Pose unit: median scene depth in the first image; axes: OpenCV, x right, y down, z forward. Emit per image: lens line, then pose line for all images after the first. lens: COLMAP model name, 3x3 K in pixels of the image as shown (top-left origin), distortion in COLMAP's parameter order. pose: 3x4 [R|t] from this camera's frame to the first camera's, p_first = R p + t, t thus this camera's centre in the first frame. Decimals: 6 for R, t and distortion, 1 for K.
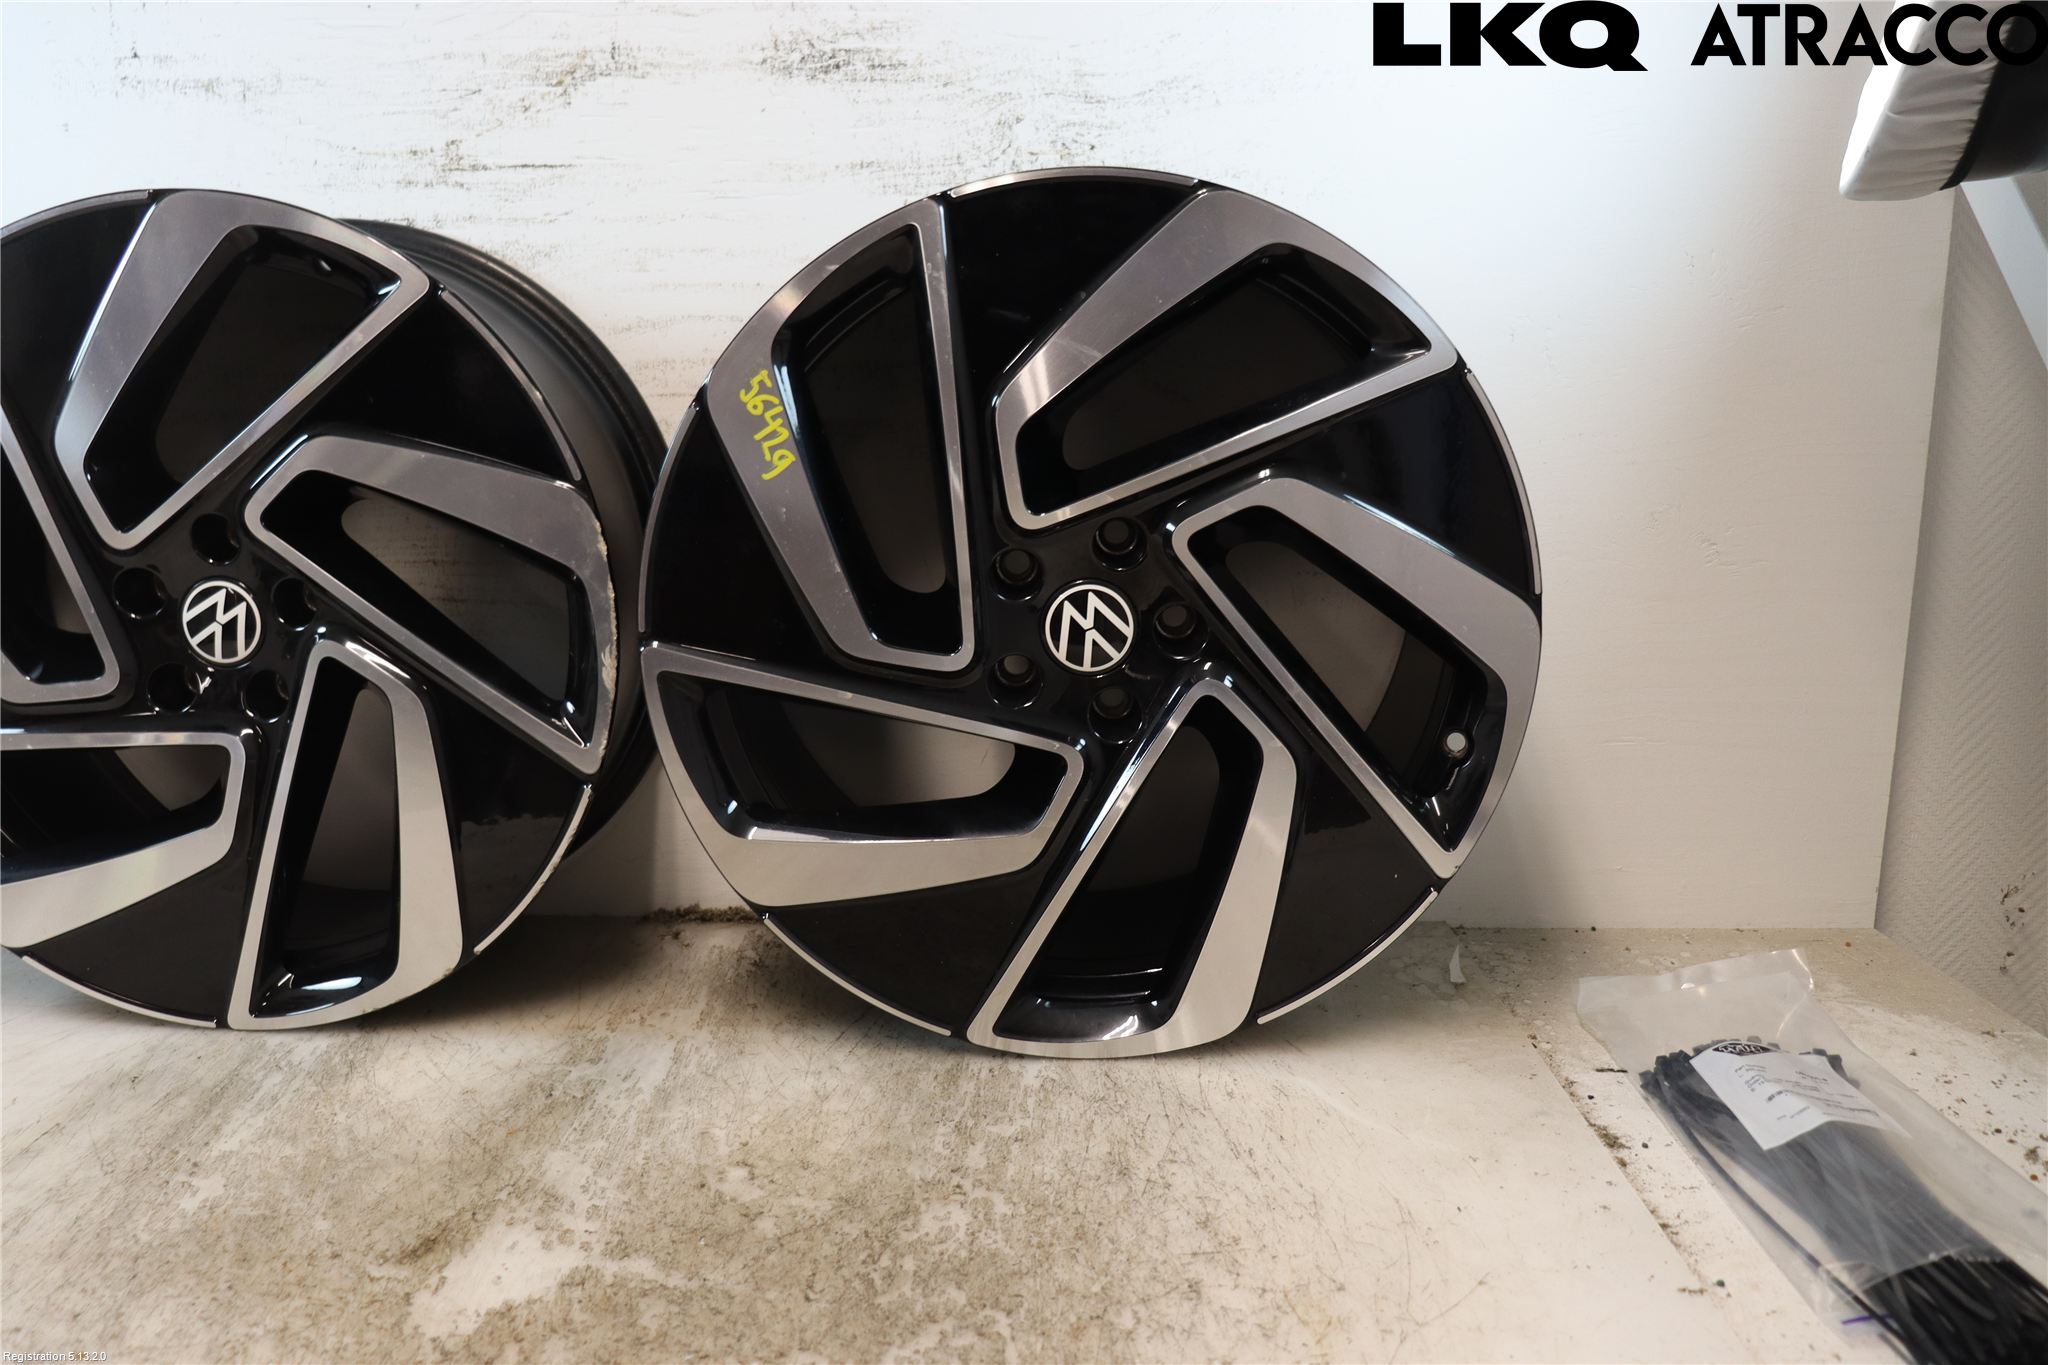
lens RADIAL K [[1701.1, 0, 1017.3], [0, 1701.1, 694.4], [0, 0, 1]] dist [-0.180601, 0.163969]
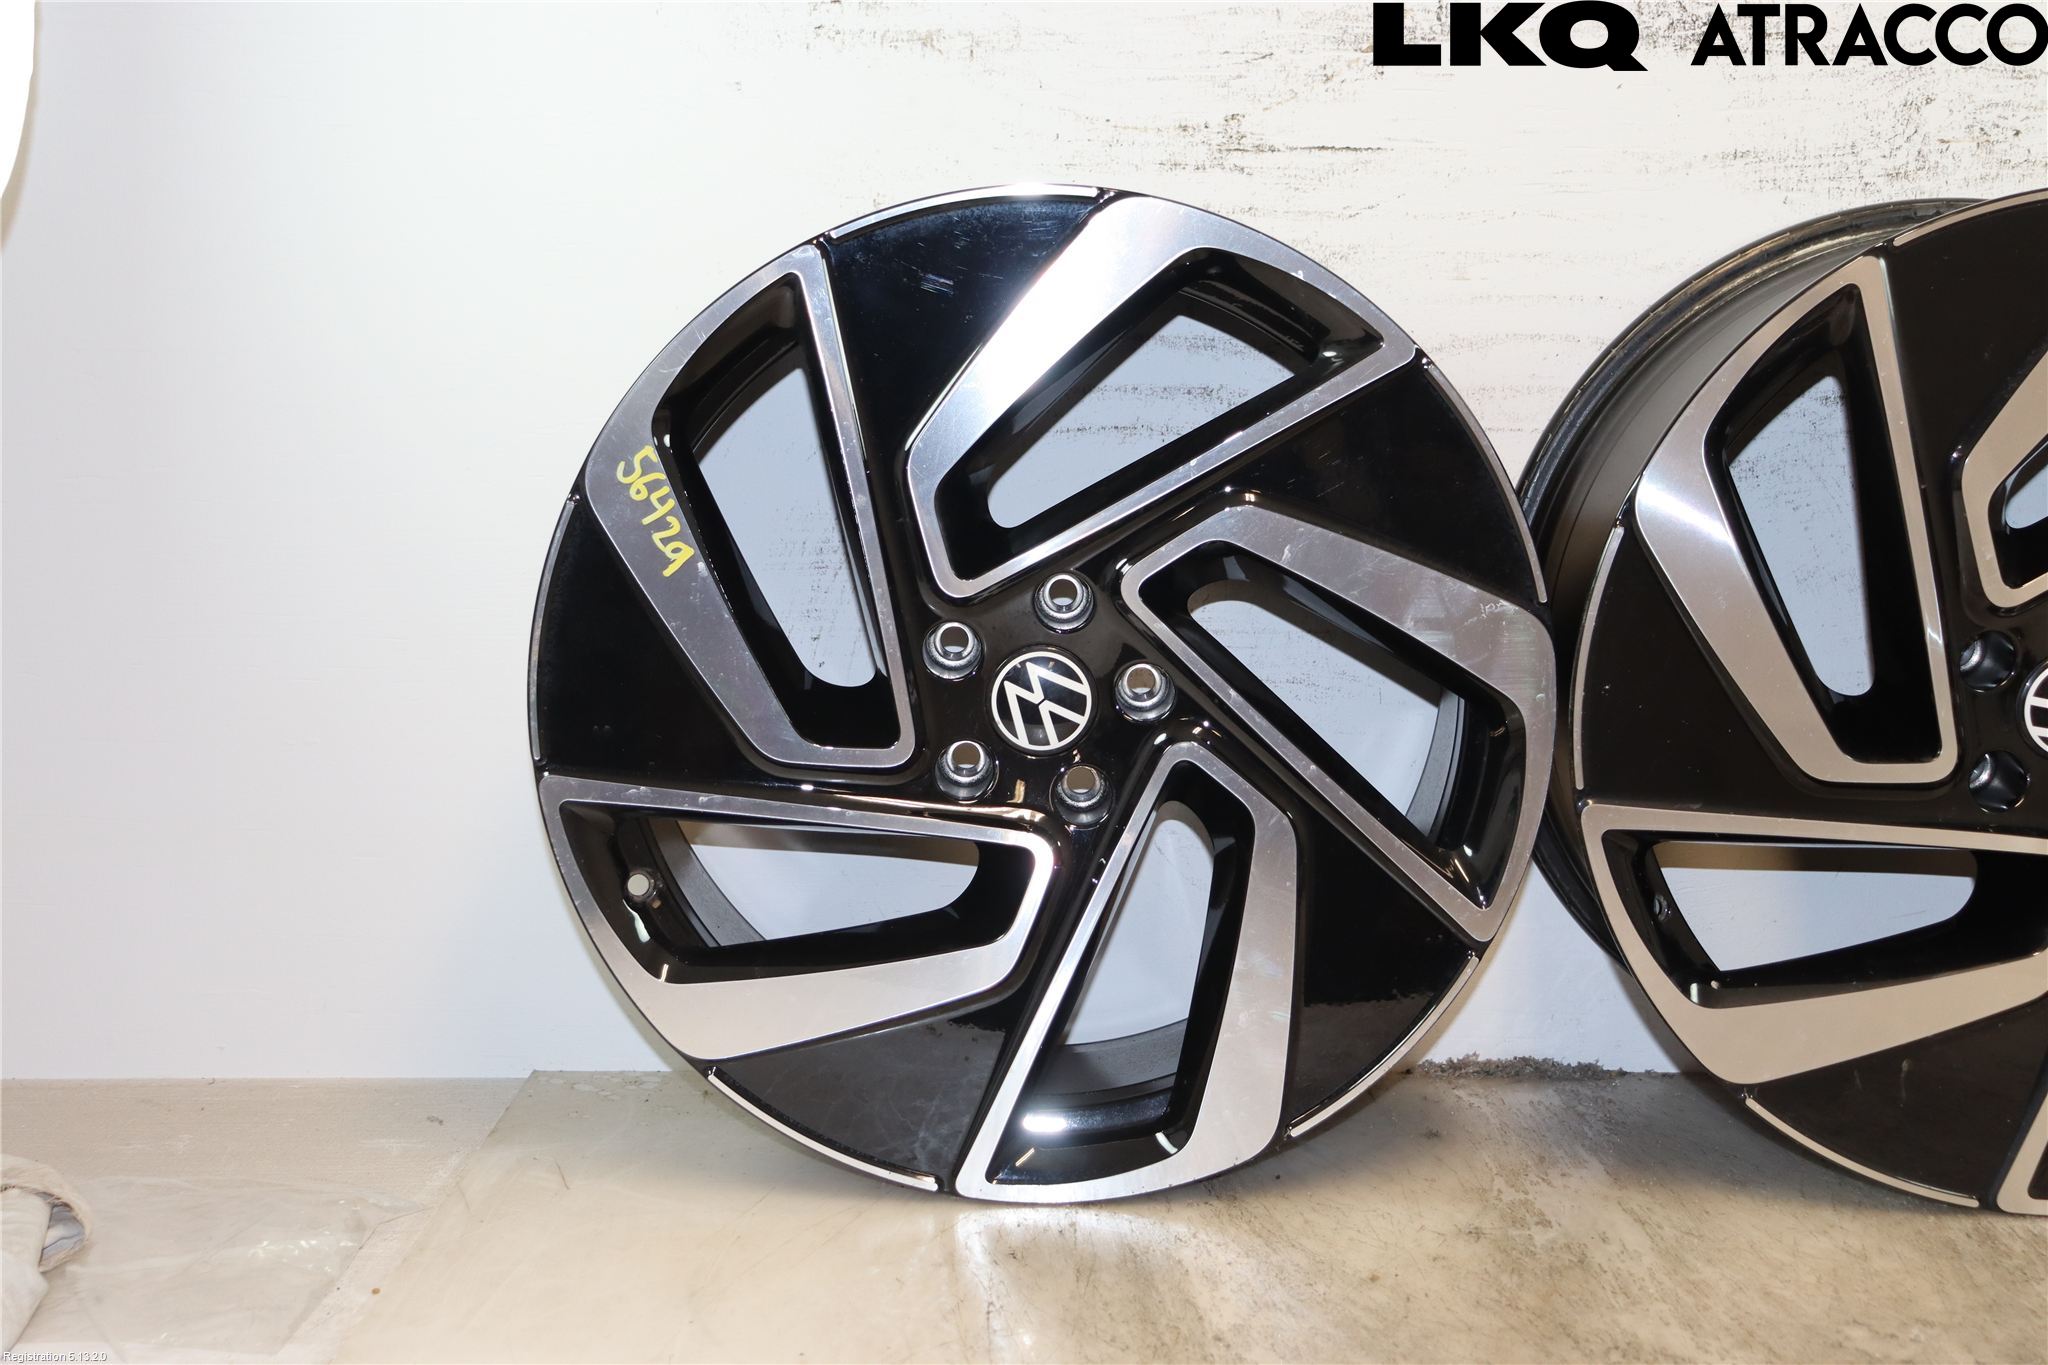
lens RADIAL K [[2591.3, 0, 1018.9], [0, 2591.3, 700.8], [0, 0, 1]] dist [-0.043638, 0.290620]
pose [[0.999825, -0.001993, 0.018613, -0.534977], [0.002985, 0.998567, -0.053435, 0.025806], [-0.018480, 0.053482, 0.998398, -0.301307]]
